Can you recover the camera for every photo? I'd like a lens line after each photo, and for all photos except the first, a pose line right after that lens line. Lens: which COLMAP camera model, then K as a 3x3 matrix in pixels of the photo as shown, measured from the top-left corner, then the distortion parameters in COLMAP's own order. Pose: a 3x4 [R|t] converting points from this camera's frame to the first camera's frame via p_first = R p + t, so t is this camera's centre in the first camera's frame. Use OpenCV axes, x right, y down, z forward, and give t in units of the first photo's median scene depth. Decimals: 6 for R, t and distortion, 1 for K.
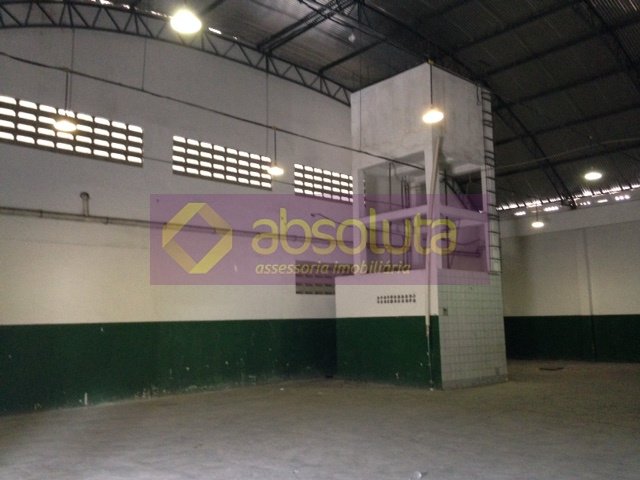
lens RADIAL K [[583.5, 0, 317.9], [0, 583.5, 237.4], [0, 0, 1]] dist [0.091260, 0.000000]
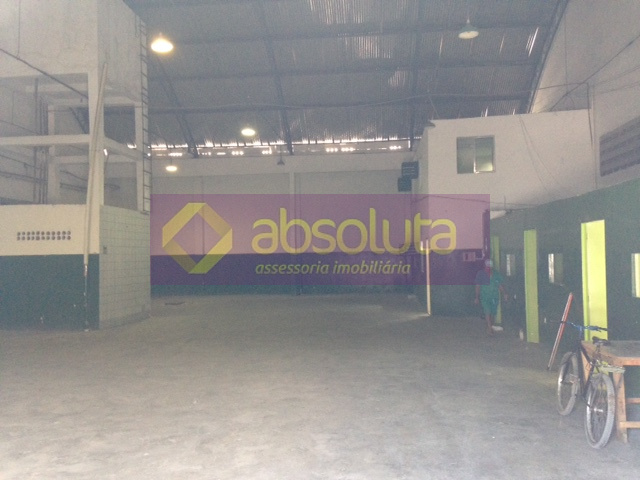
lens RADIAL K [[583.5, 0, 320.6], [0, 583.5, 239.2], [0, 0, 1]] dist [0.091260, 0.000000]
pose [[0.747847, 0.026096, 0.663358, -0.143823], [-0.093869, 0.993345, 0.066747, 0.010485], [-0.657201, -0.112185, 0.745320, 0.047036]]
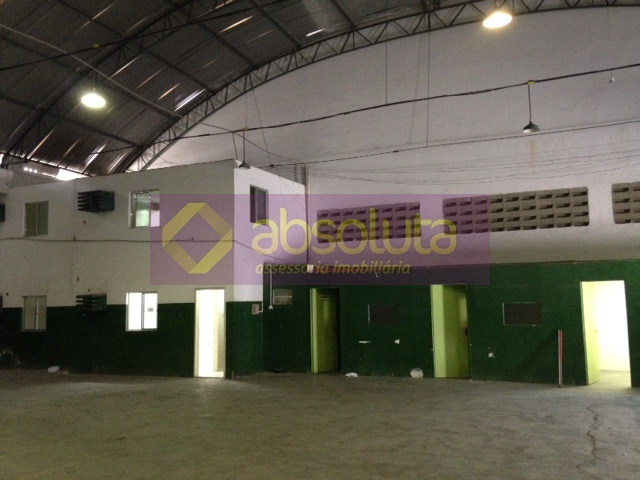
lens RADIAL K [[583.5, 0, 317.0], [0, 583.5, 244.1], [0, 0, 1]] dist [0.091260, 0.000000]
pose [[-0.392377, 0.116390, 0.912411, -0.244881], [-0.114010, 0.978158, -0.173806, 0.169562], [-0.912711, -0.172222, -0.370537, 1.147241]]
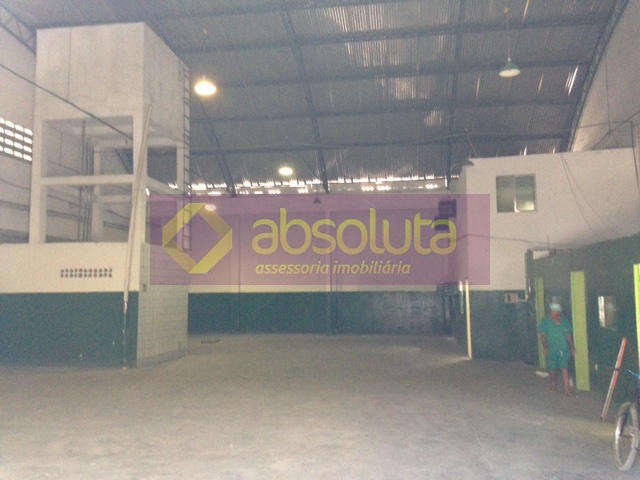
lens RADIAL K [[583.5, 0, 319.5], [0, 583.5, 240.8], [0, 0, 1]] dist [0.091260, 0.000000]
pose [[0.785287, 0.071543, 0.614984, -0.141849], [-0.097659, 0.995180, 0.008930, 0.011973], [-0.611381, -0.067071, 0.788489, 0.059550]]
